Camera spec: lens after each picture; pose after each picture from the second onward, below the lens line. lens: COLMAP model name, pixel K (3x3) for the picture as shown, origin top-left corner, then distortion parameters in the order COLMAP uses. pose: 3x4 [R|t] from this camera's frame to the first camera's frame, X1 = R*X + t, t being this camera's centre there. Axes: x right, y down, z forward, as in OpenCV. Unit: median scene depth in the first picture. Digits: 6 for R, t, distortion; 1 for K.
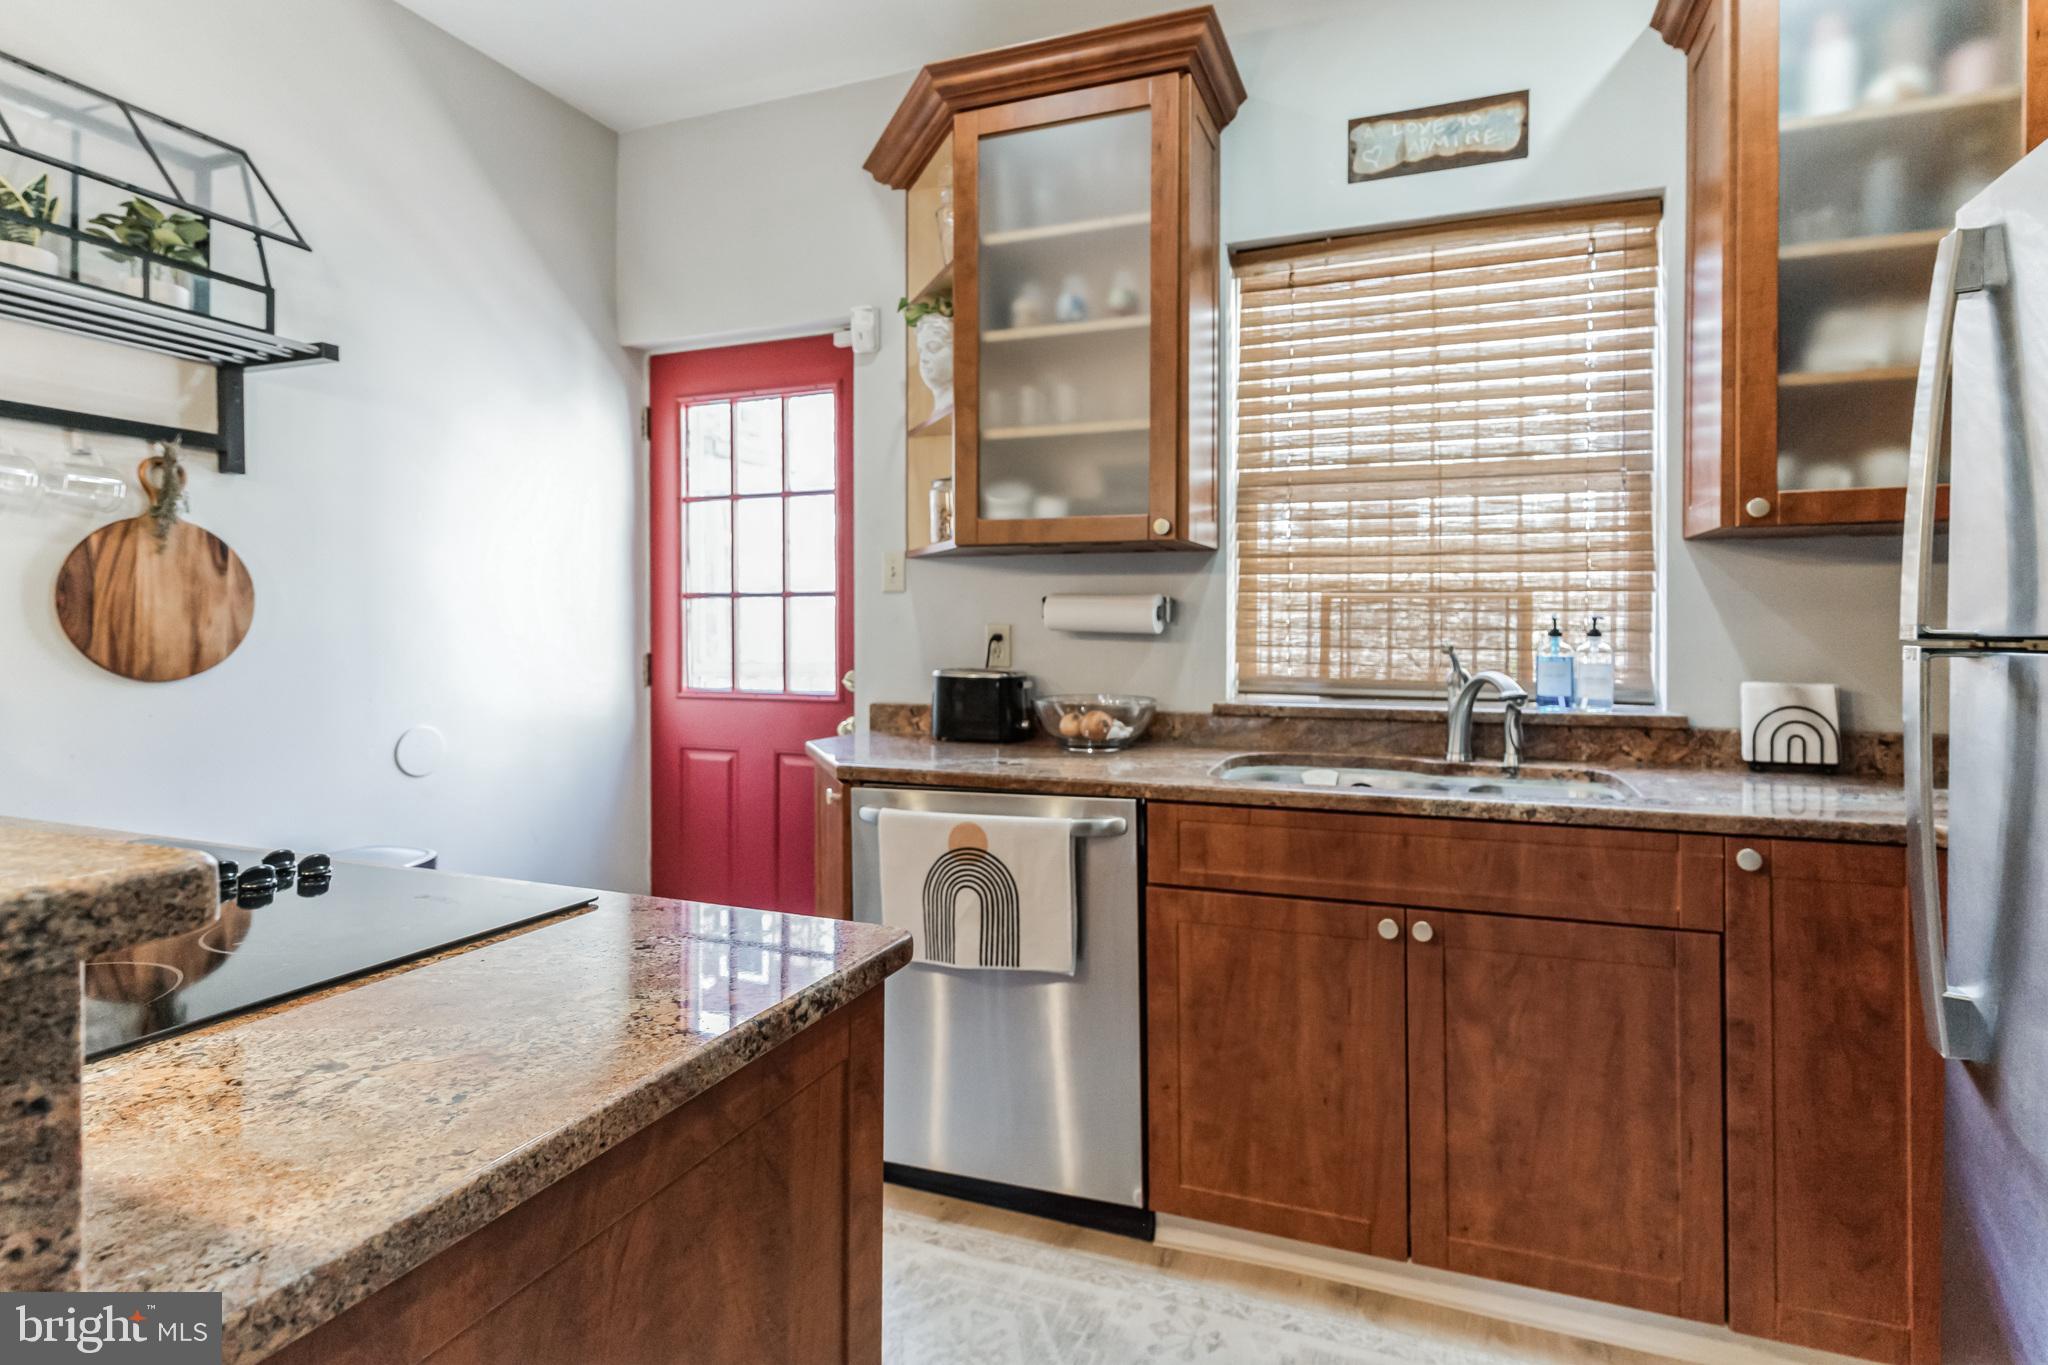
lens RADIAL K [[975.8, 0, 1027.3], [0, 975.8, 670.3], [0, 0, 1]] dist [0.001777, 0.000733]
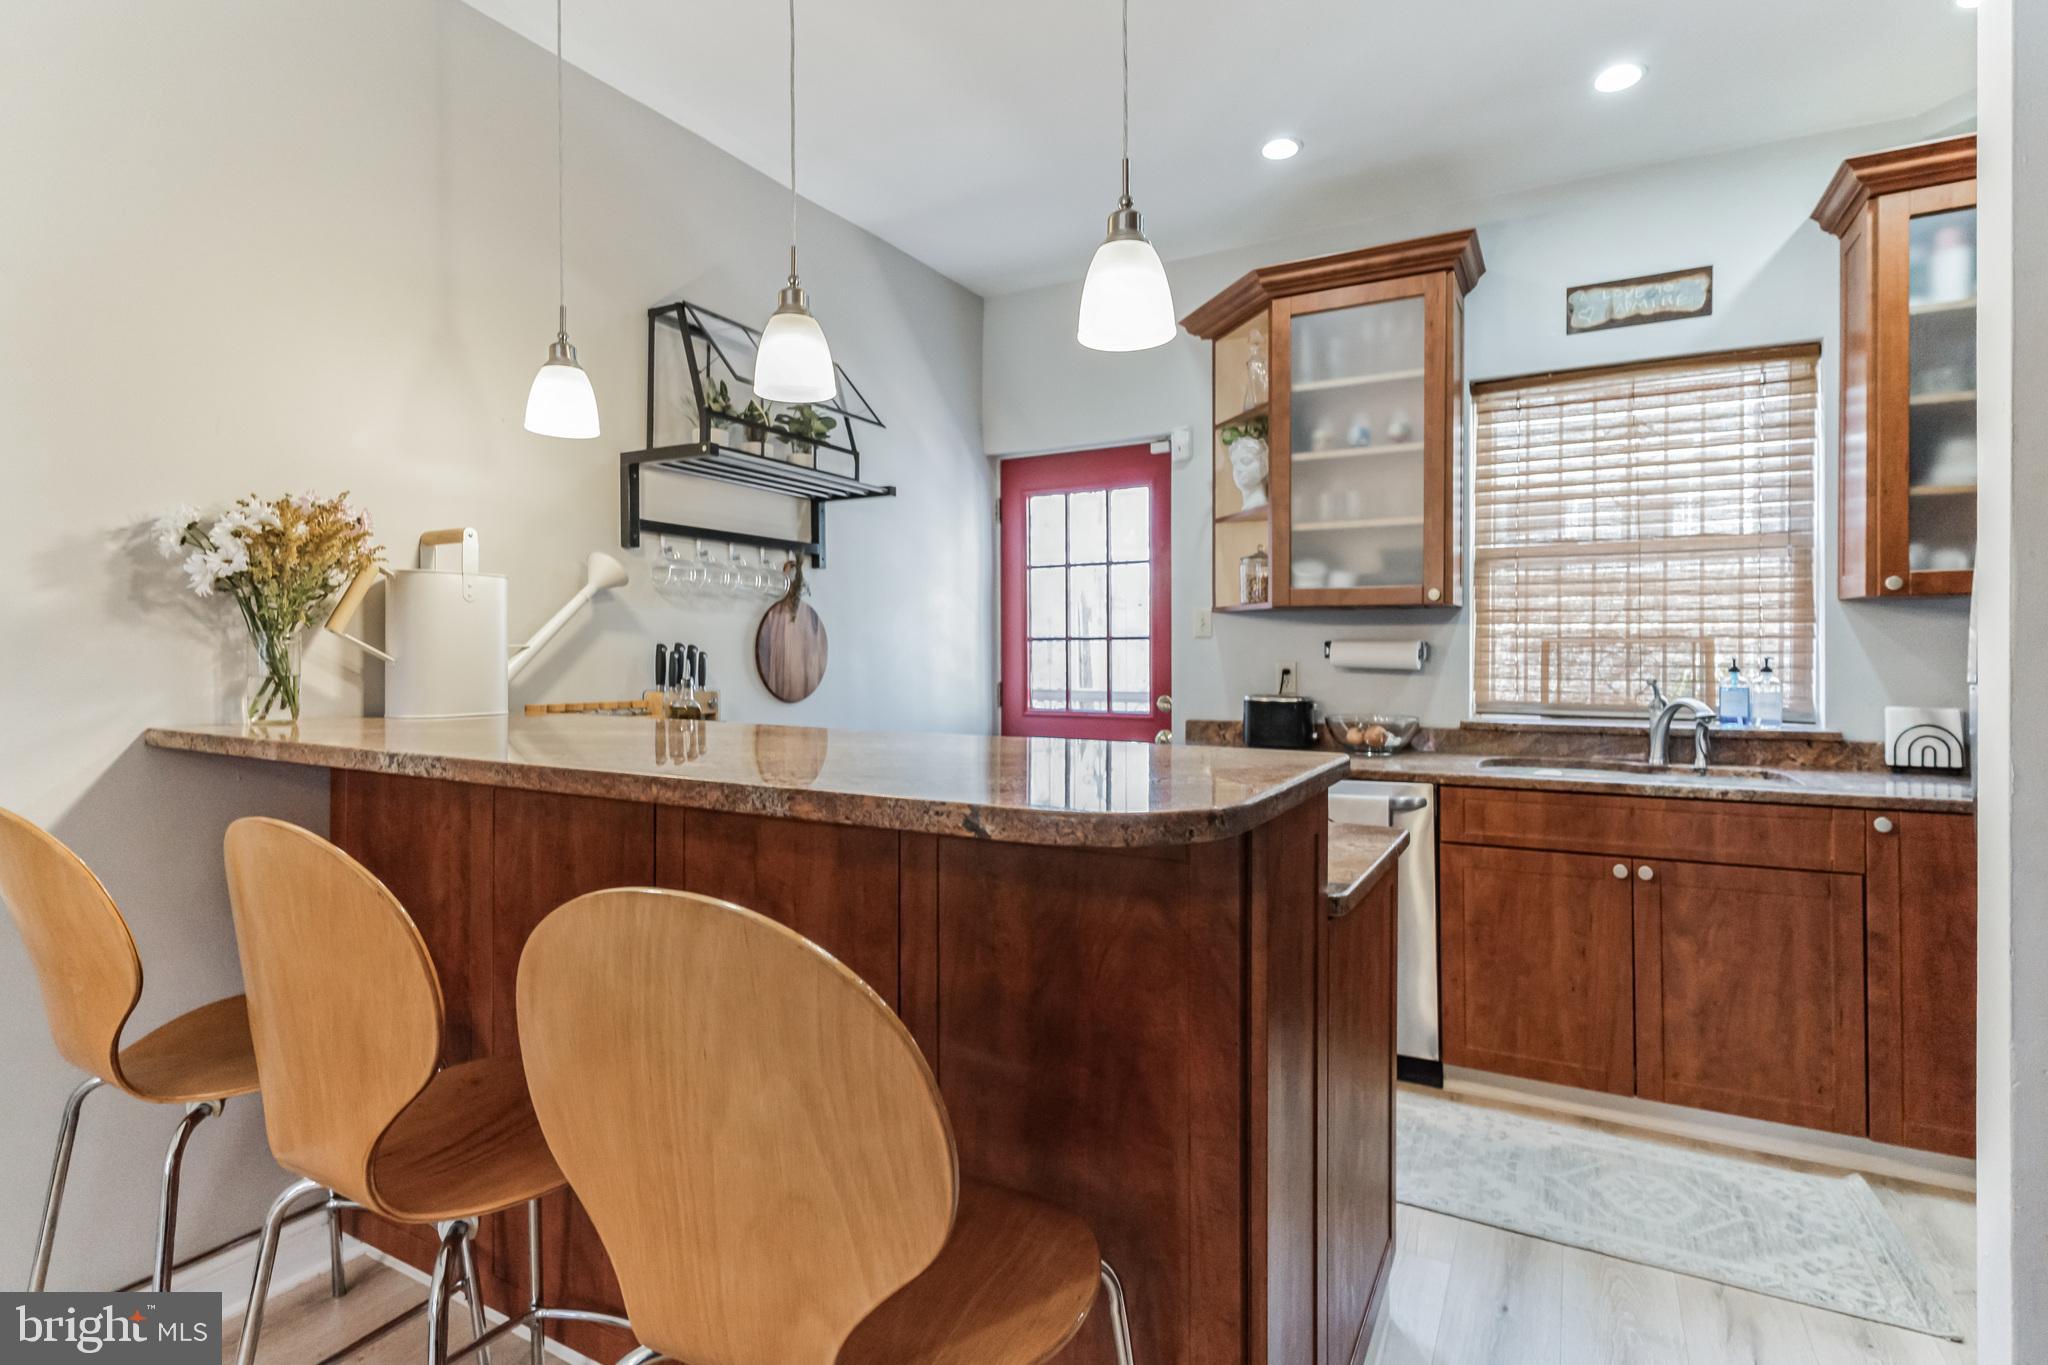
lens RADIAL K [[975.8, 0, 1022.0], [0, 975.8, 687.8], [0, 0, 1]] dist [0.001777, 0.000733]
pose [[0.993759, 0.001914, -0.111534, -0.289997], [-0.002564, 0.999981, -0.005687, -0.003102], [0.111521, 0.005938, 0.993744, -0.455049]]
